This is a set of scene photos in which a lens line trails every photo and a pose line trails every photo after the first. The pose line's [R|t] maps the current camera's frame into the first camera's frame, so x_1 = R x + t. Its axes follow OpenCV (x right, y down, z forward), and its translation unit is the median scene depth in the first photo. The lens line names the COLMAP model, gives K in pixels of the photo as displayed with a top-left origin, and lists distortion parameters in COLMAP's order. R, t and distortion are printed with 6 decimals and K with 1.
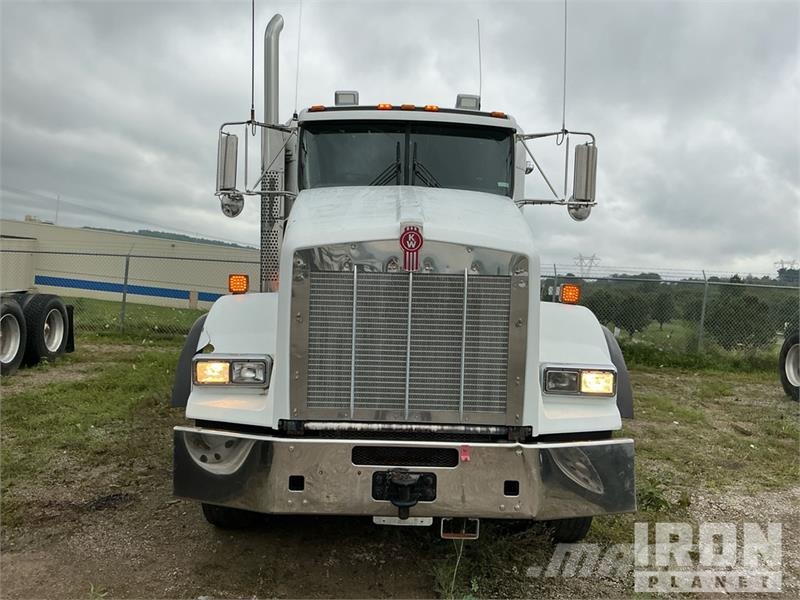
lens RADIAL K [[664.2, 0, 394.3], [0, 664.2, 300.2], [0, 0, 1]] dist [0.054548, -0.077553]
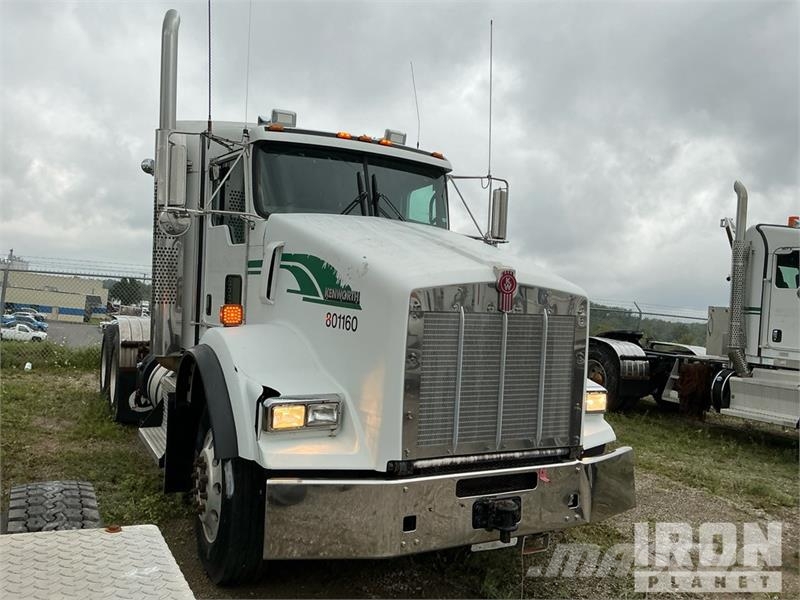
lens RADIAL K [[664.2, 0, 399.8], [0, 664.2, 297.9], [0, 0, 1]] dist [0.054548, -0.077553]
pose [[0.886956, 0.009431, 0.461758, -0.618591], [-0.003703, 0.999905, -0.013310, -0.050192], [-0.461839, 0.010096, 0.886906, 0.114740]]
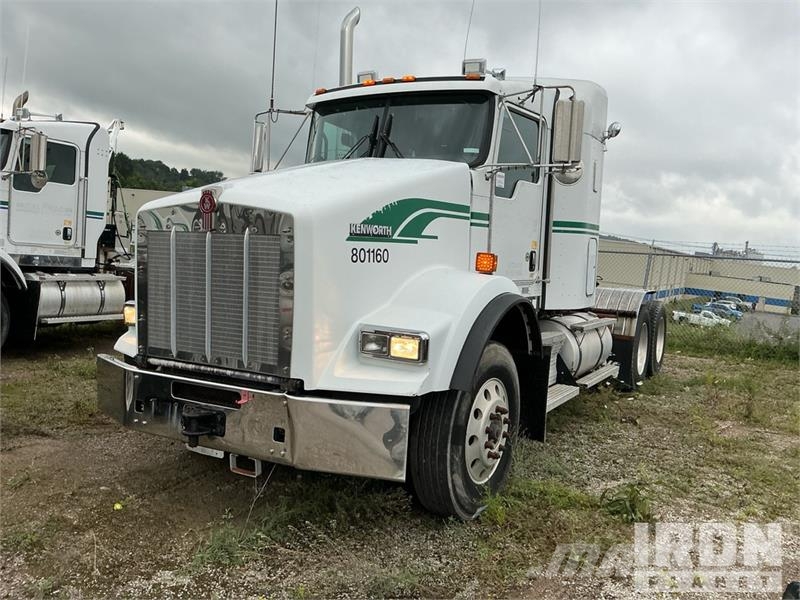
lens RADIAL K [[664.2, 0, 399.6], [0, 664.2, 306.2], [0, 0, 1]] dist [0.054548, -0.077553]
pose [[0.872178, 0.045853, -0.487034, 0.846486], [-0.034065, 0.998873, 0.033038, 0.034676], [0.488001, -0.012224, 0.872758, 0.167573]]
